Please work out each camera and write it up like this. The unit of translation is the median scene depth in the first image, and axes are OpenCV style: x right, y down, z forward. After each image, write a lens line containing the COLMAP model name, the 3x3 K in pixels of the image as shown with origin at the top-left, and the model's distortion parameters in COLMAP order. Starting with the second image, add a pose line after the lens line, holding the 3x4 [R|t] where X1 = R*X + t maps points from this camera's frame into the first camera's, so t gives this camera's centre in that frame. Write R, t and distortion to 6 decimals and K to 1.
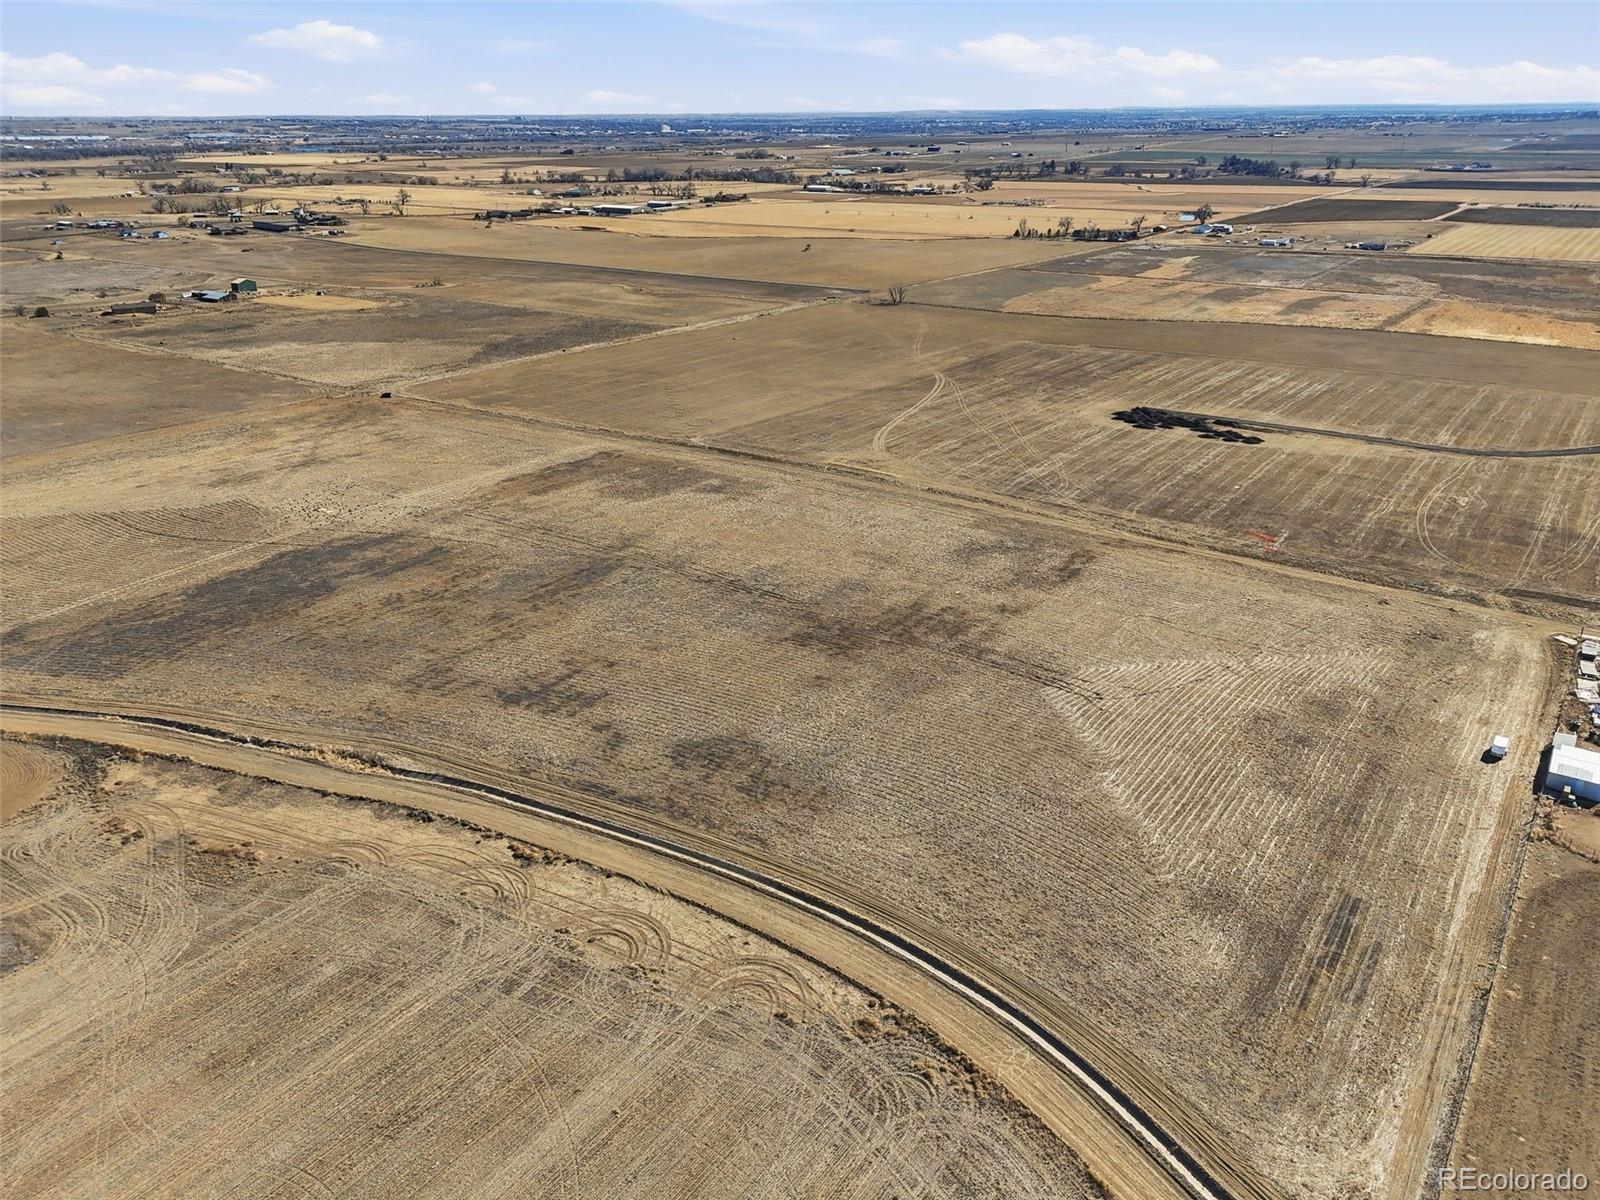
lens RADIAL K [[1163.4, 0, 803.3], [0, 1163.4, 602.9], [0, 0, 1]] dist [0.071140, -0.063476]
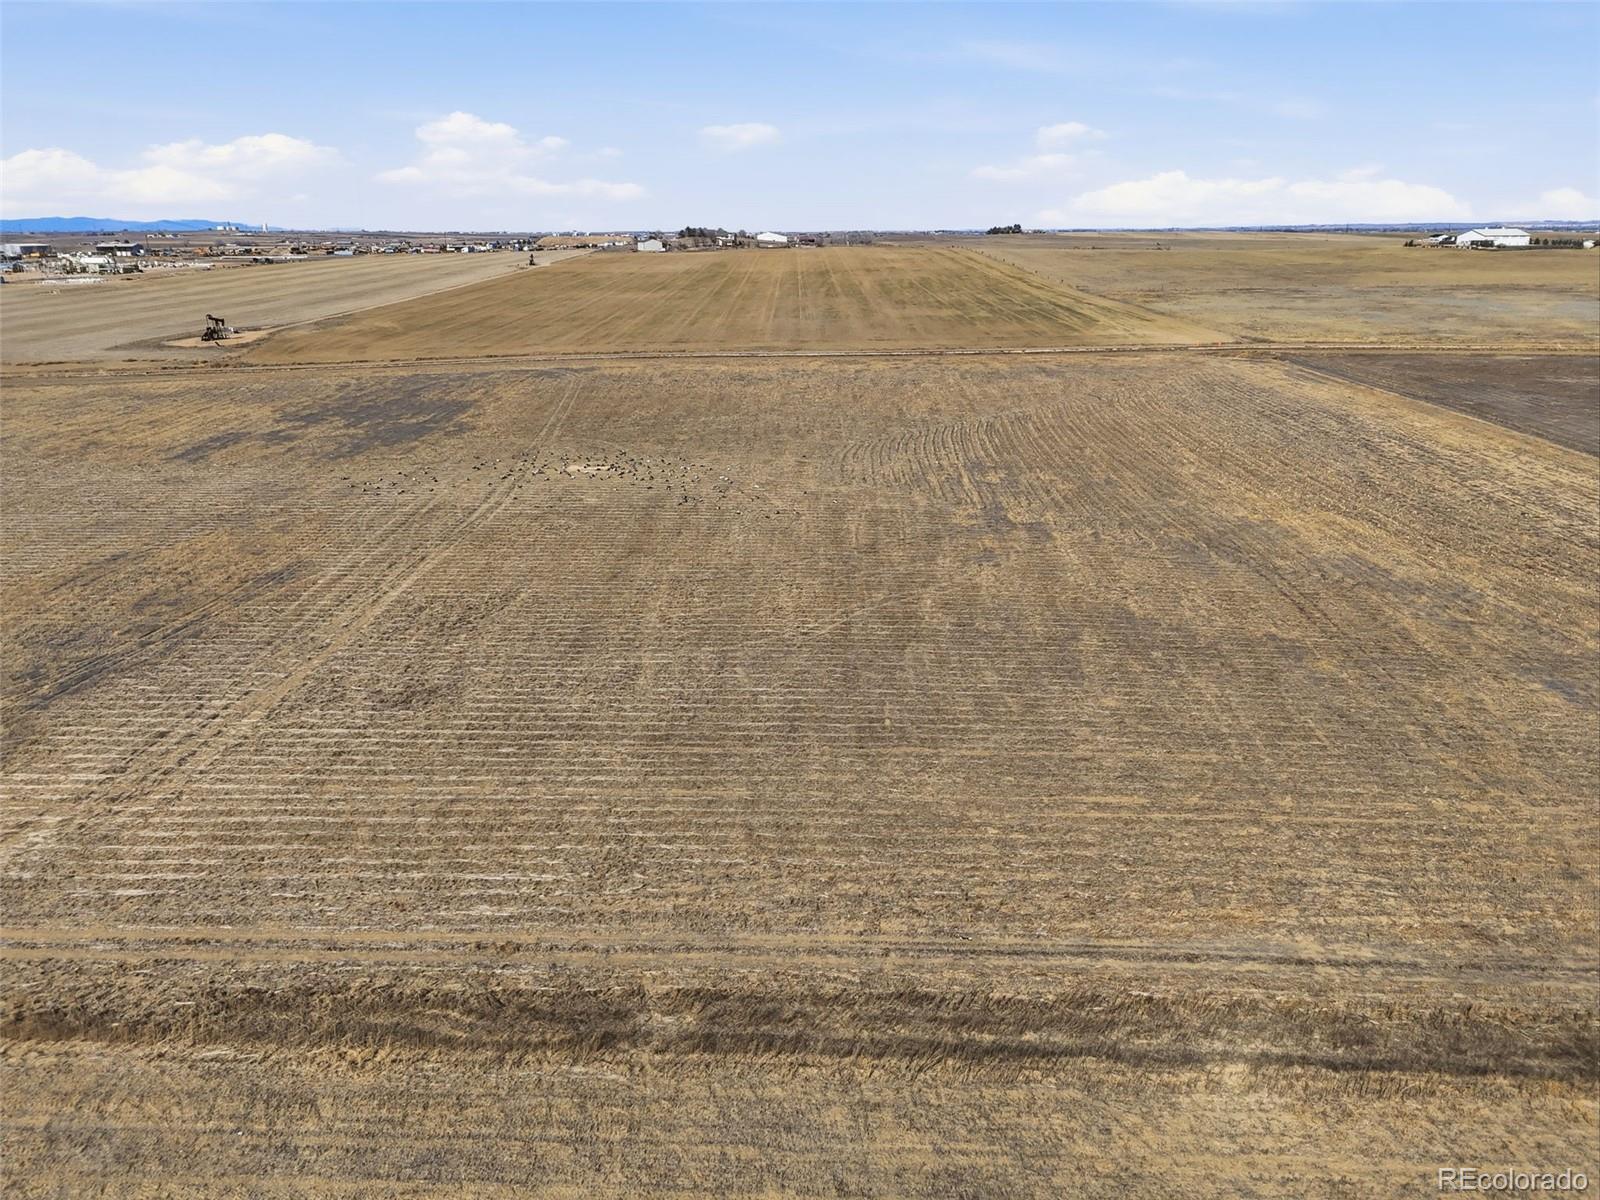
lens RADIAL K [[1163.4, 0, 803.3], [0, 1163.4, 602.9], [0, 0, 1]] dist [0.071140, -0.063476]
pose [[-0.817876, 0.186561, -0.544311, -0.362229], [-0.210632, 0.783243, 0.584948, -0.559189], [0.535456, 0.593064, -0.601300, 2.320268]]
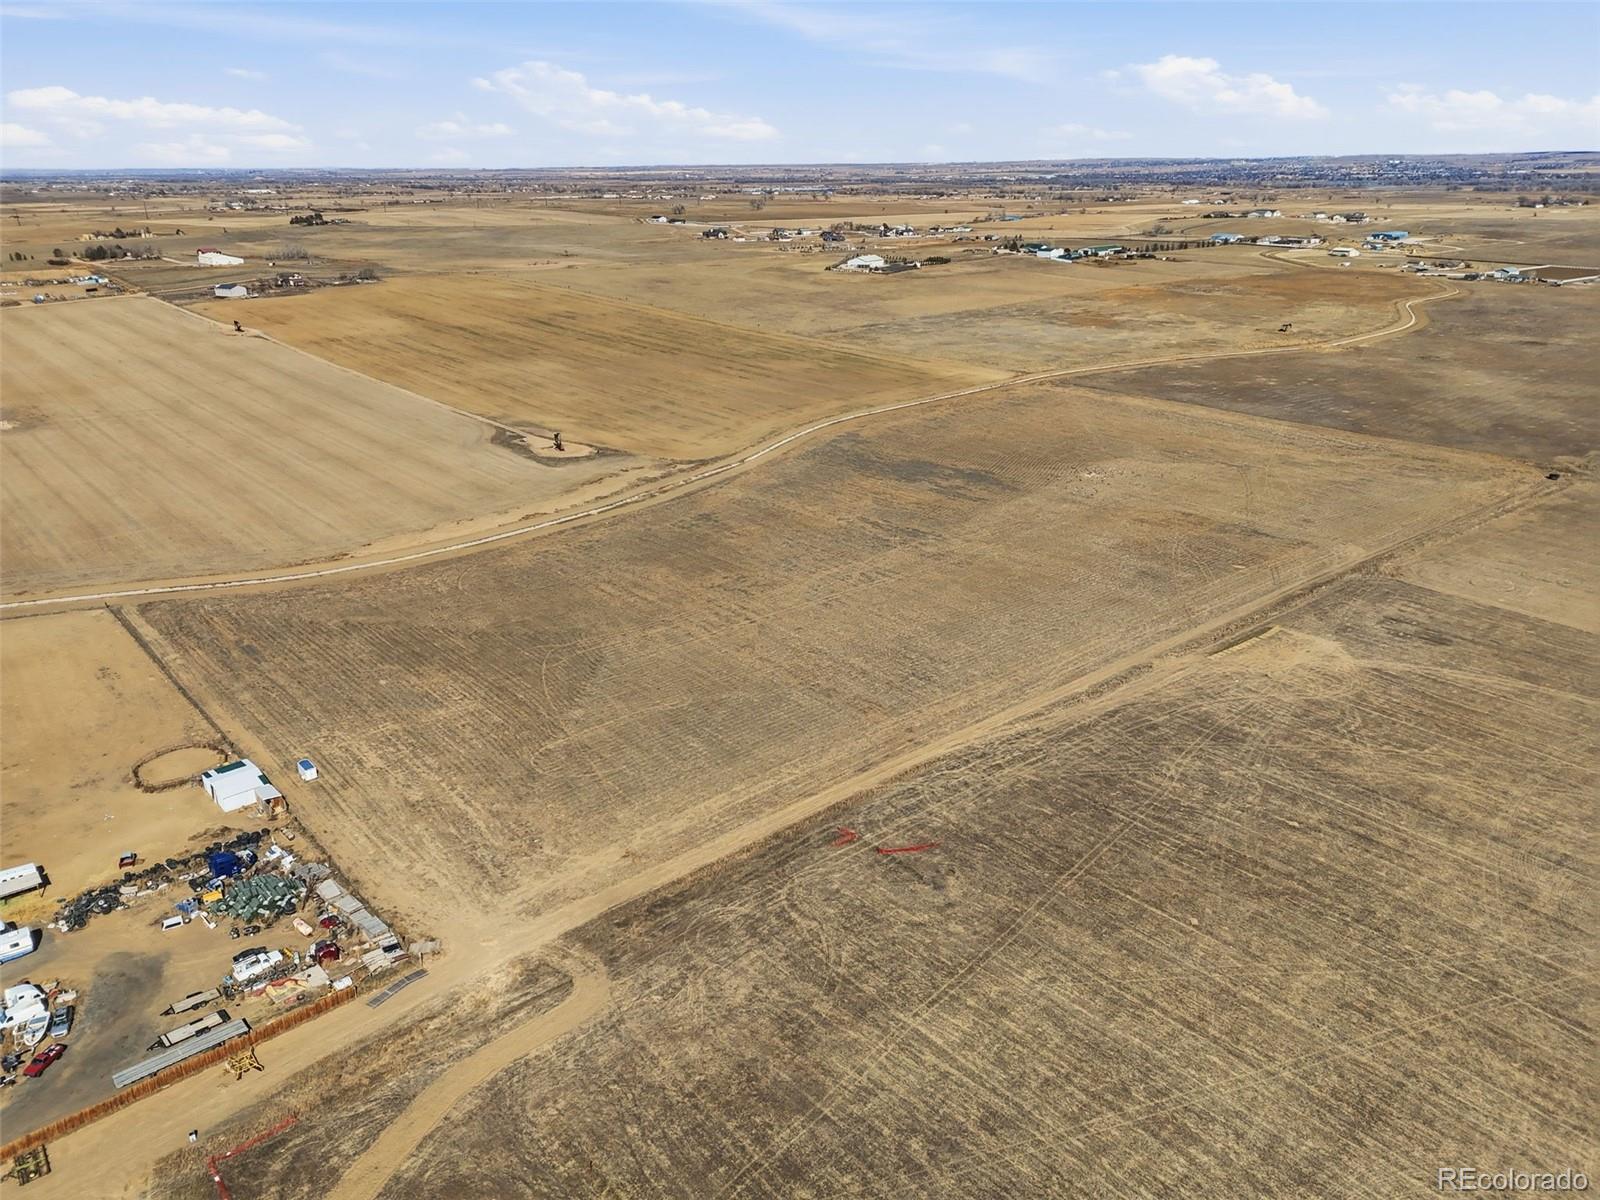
lens RADIAL K [[1163.4, 0, 803.3], [0, 1163.4, 602.9], [0, 0, 1]] dist [0.071140, -0.063476]
pose [[-0.240034, 0.351730, -0.904804, 1.467868], [-0.362415, 0.832196, 0.419649, -0.650285], [0.900577, 0.428645, -0.072283, 1.488061]]
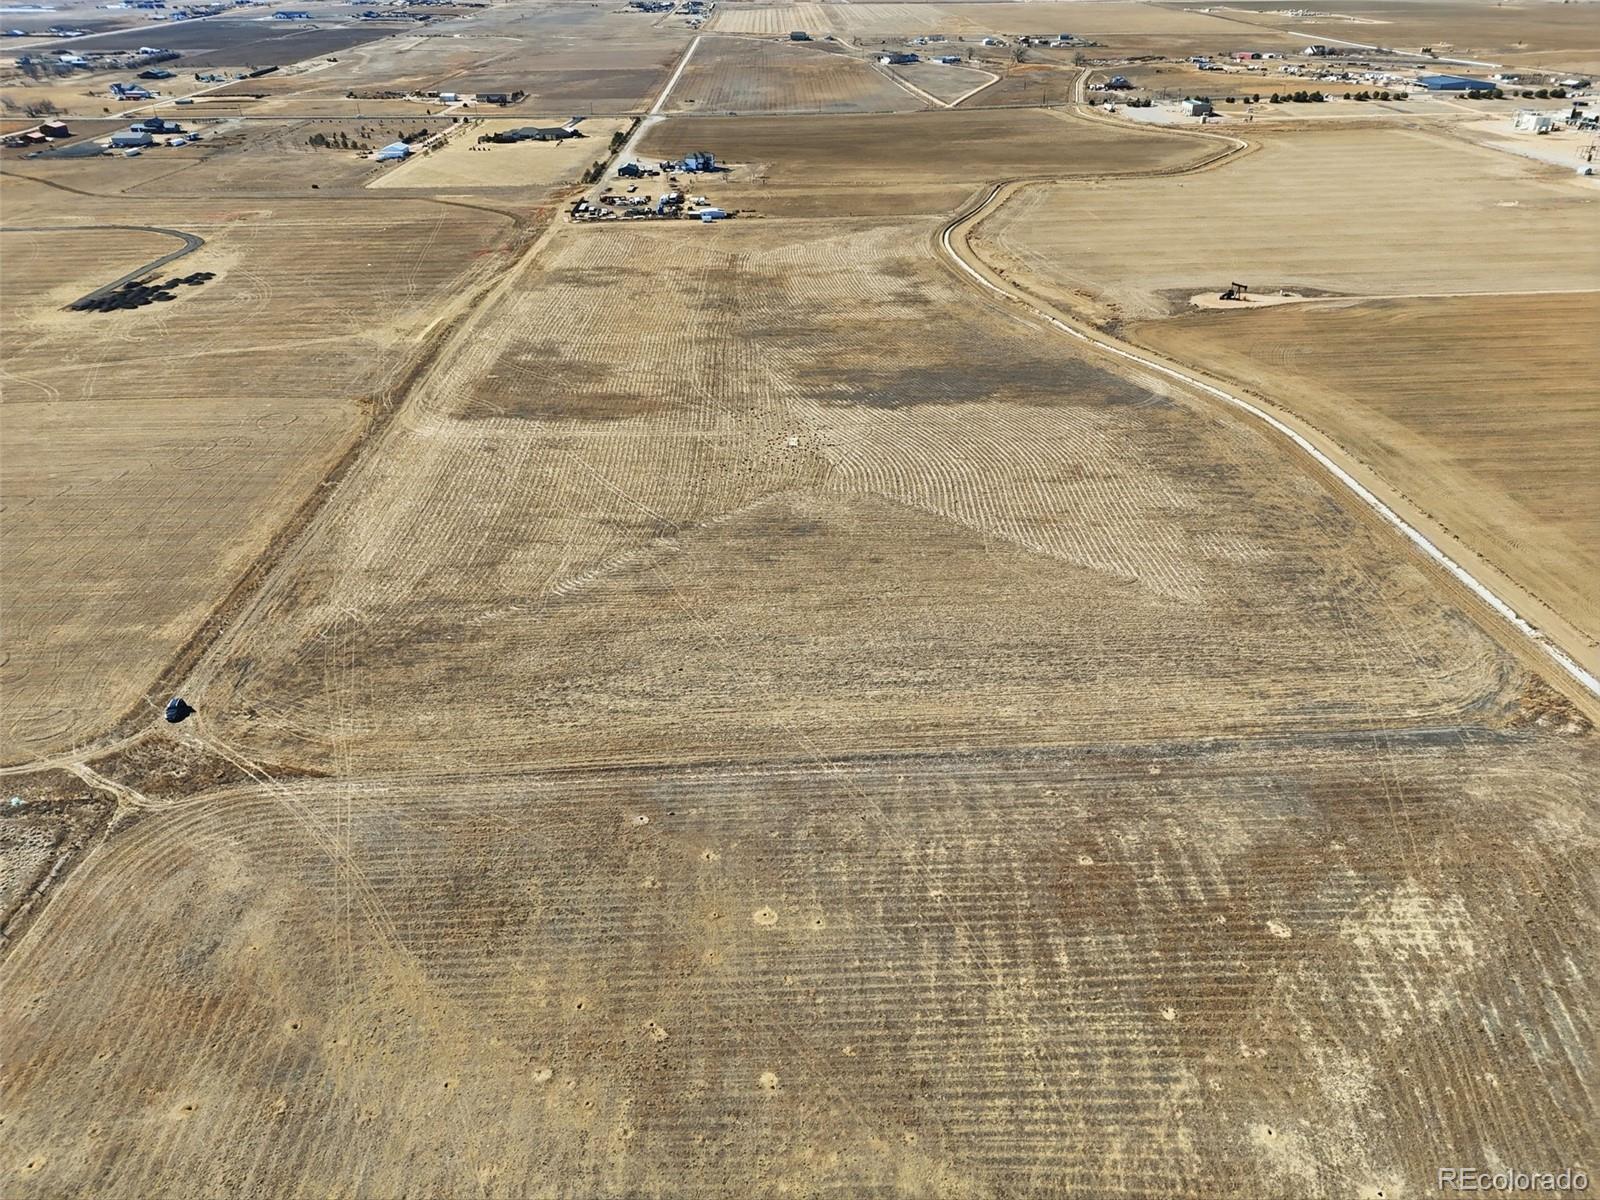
lens RADIAL K [[1163.4, 0, 803.3], [0, 1163.4, 602.9], [0, 0, 1]] dist [0.071140, -0.063476]
pose [[-0.602950, -0.380580, 0.701149, -1.889322], [0.311798, 0.696554, 0.646215, -0.996352], [-0.734325, 0.608253, -0.301323, 2.306545]]
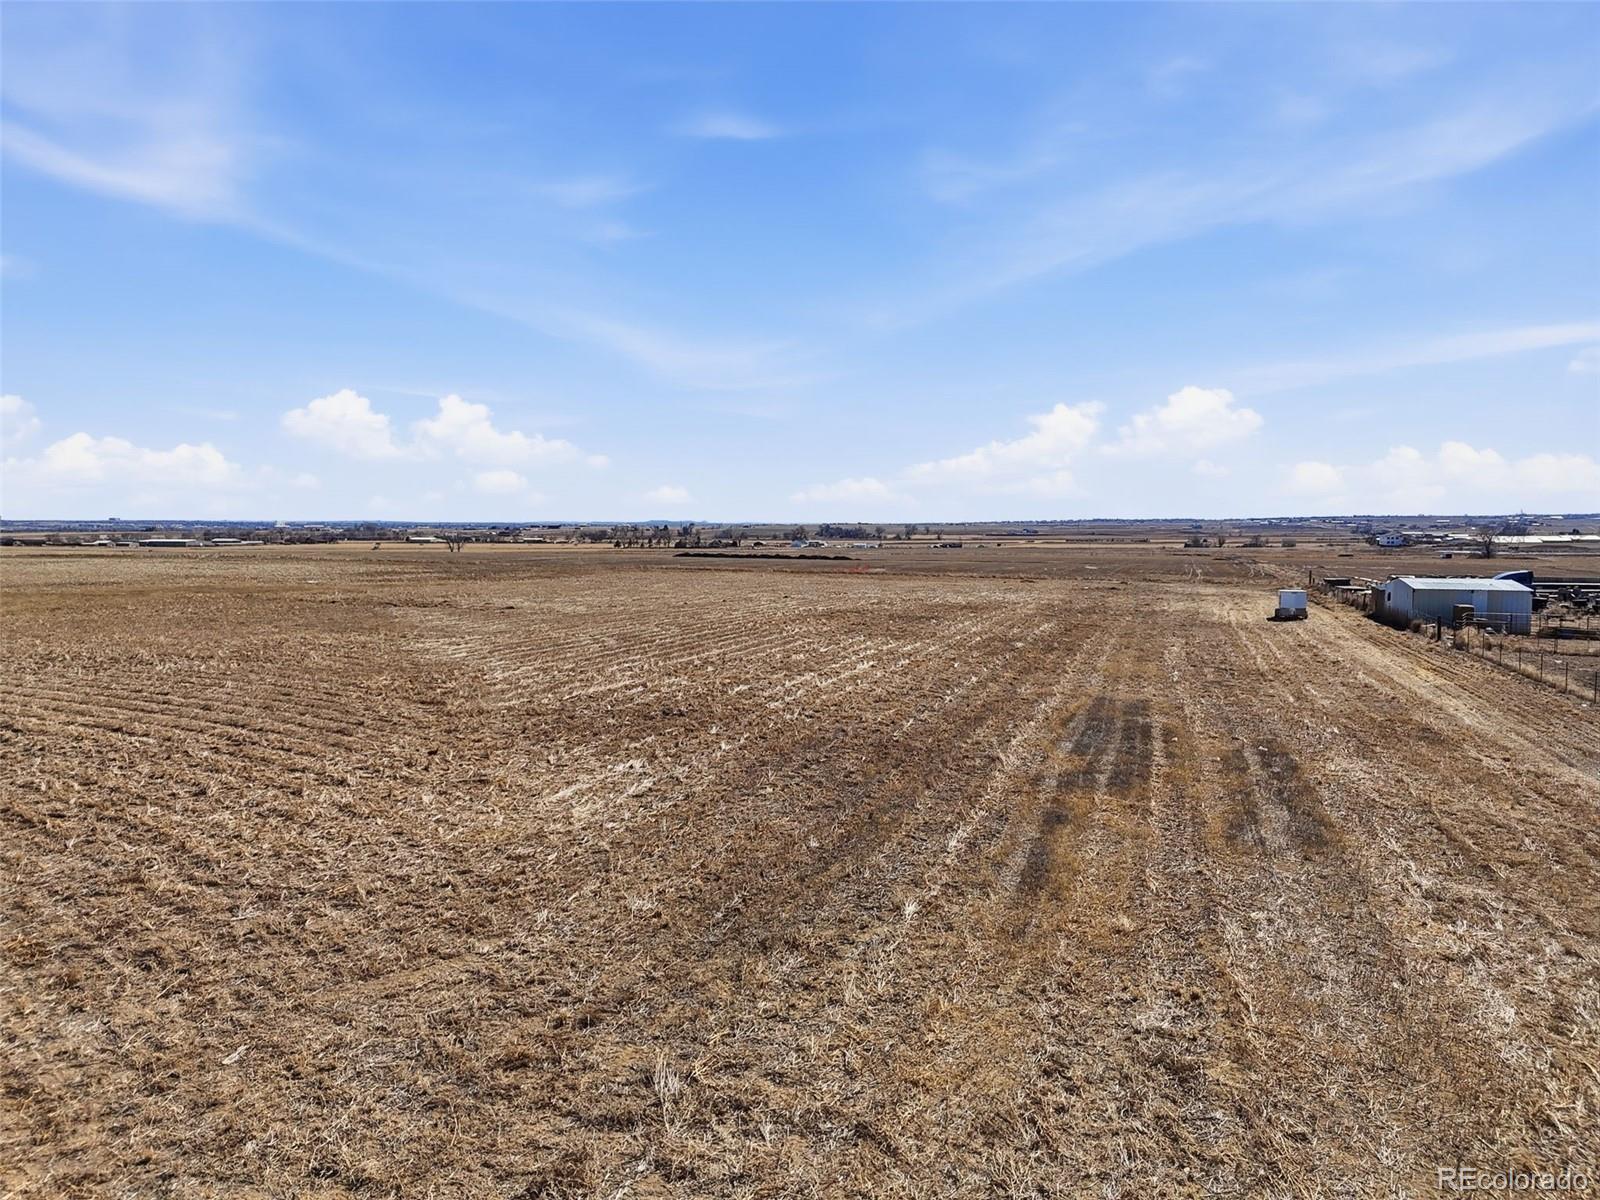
lens RADIAL K [[1163.4, 0, 803.3], [0, 1163.4, 602.9], [0, 0, 1]] dist [0.071140, -0.063476]
pose [[0.954789, -0.012854, 0.297007, 0.262185], [0.108656, 0.945031, -0.308399, 0.262963], [-0.276717, 0.326727, 0.903702, 0.645992]]
